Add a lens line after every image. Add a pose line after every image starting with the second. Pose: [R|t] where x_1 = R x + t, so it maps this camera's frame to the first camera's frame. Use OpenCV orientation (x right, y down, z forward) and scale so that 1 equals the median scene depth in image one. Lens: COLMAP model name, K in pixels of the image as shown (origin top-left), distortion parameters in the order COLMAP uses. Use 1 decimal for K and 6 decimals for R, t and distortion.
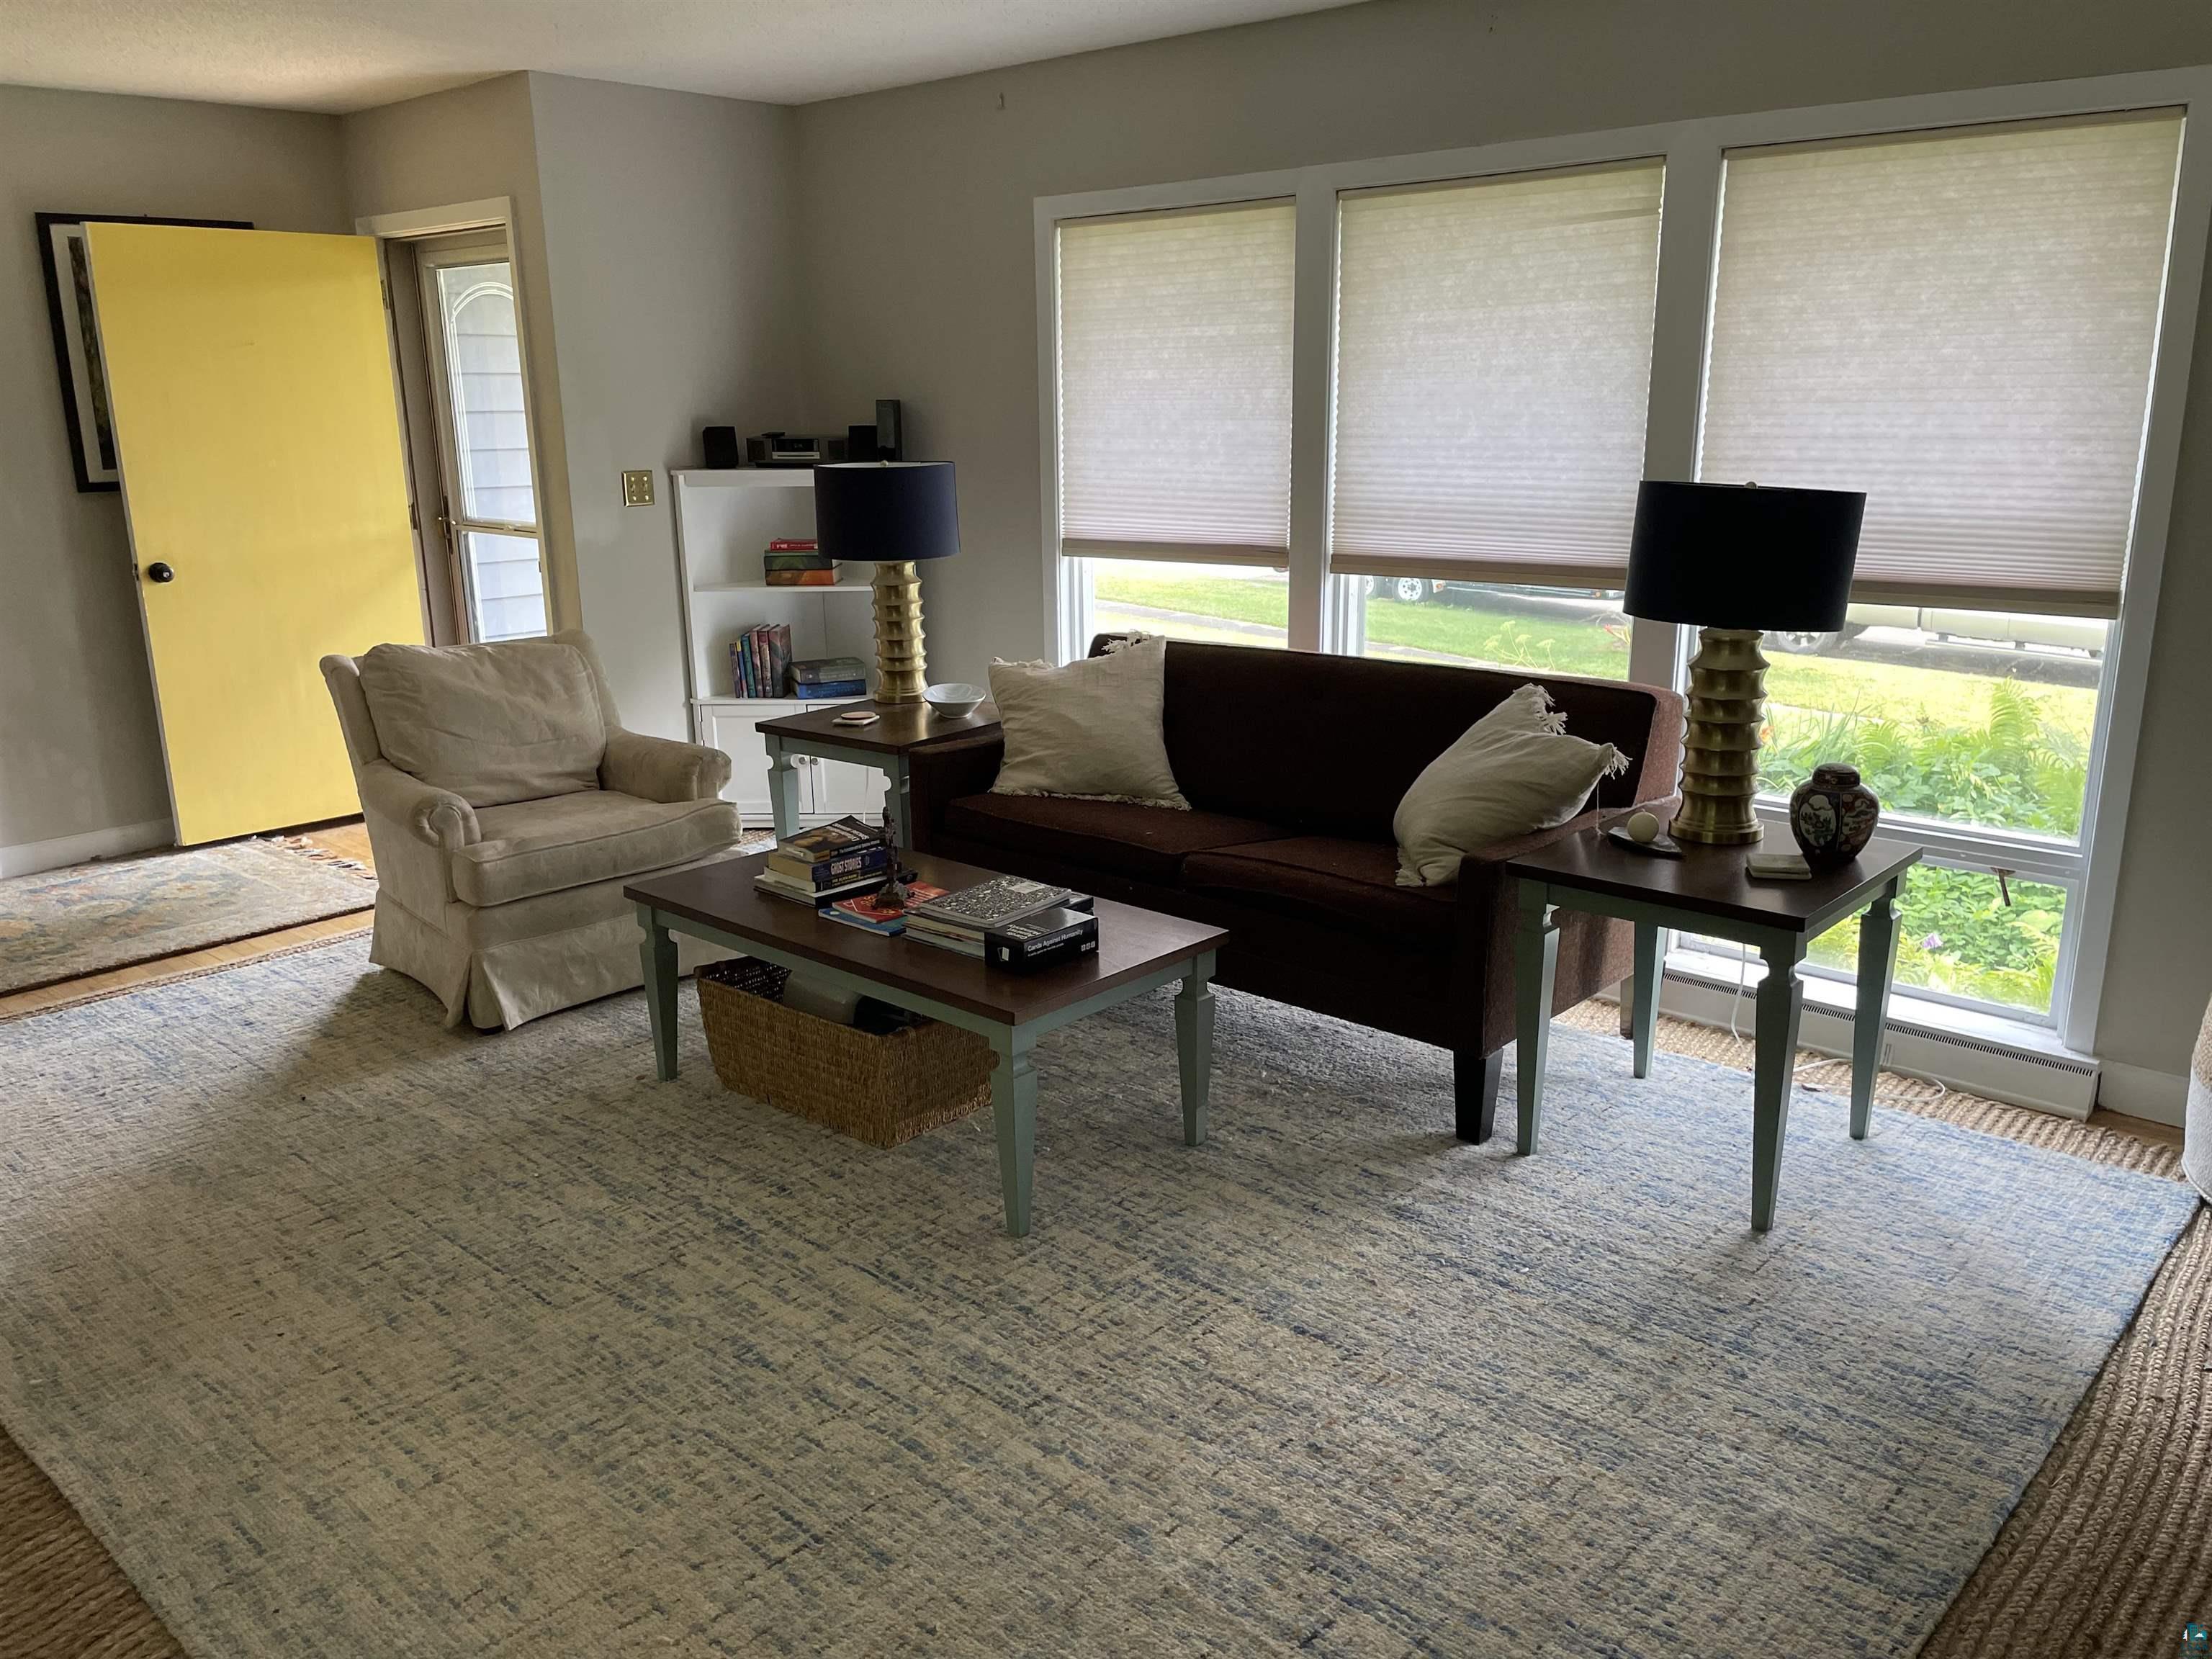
lens RADIAL K [[1674.3, 0, 1108.1], [0, 1674.3, 821.4], [0, 0, 1]] dist [0.087444, -0.109469]
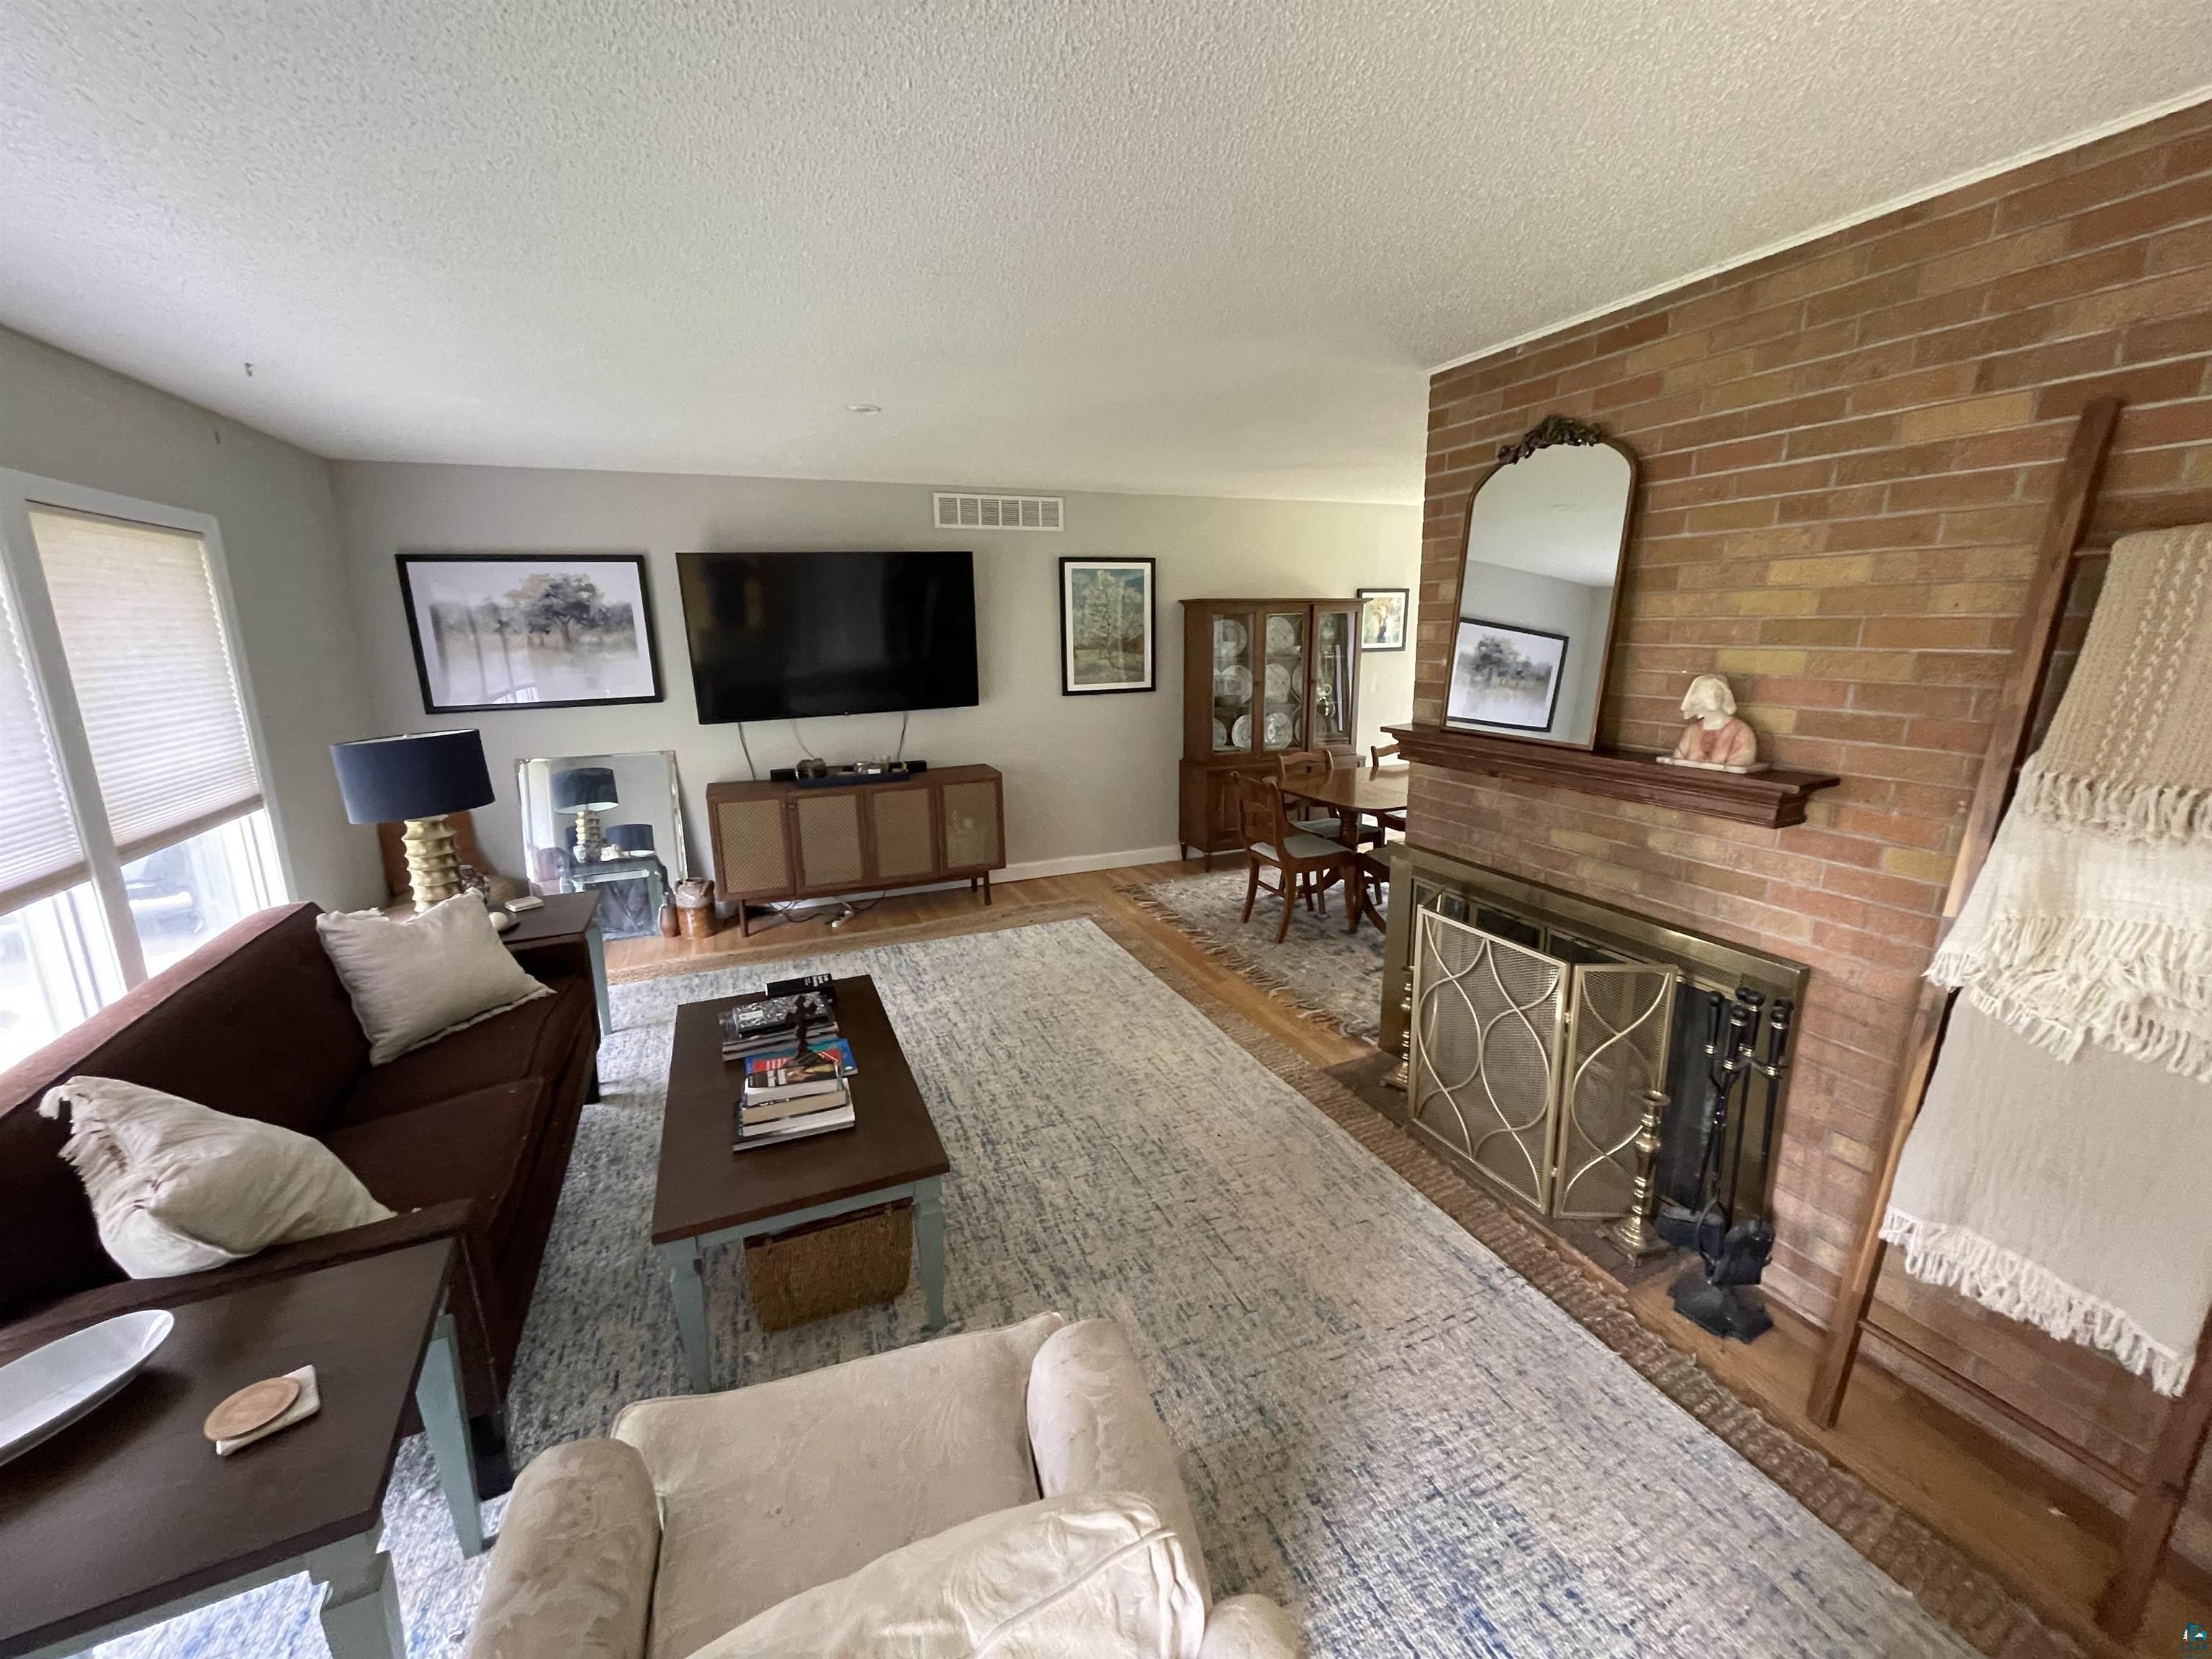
lens RADIAL K [[897.1, 0, 1107.4], [0, 897.1, 827.5], [0, 0, 1]] dist [-0.003066, 0.000327]
pose [[-0.905322, -0.071111, 0.418730, -0.618015], [0.128684, 0.893620, 0.429982, -0.385190], [-0.404762, 0.443156, -0.799863, 1.369509]]
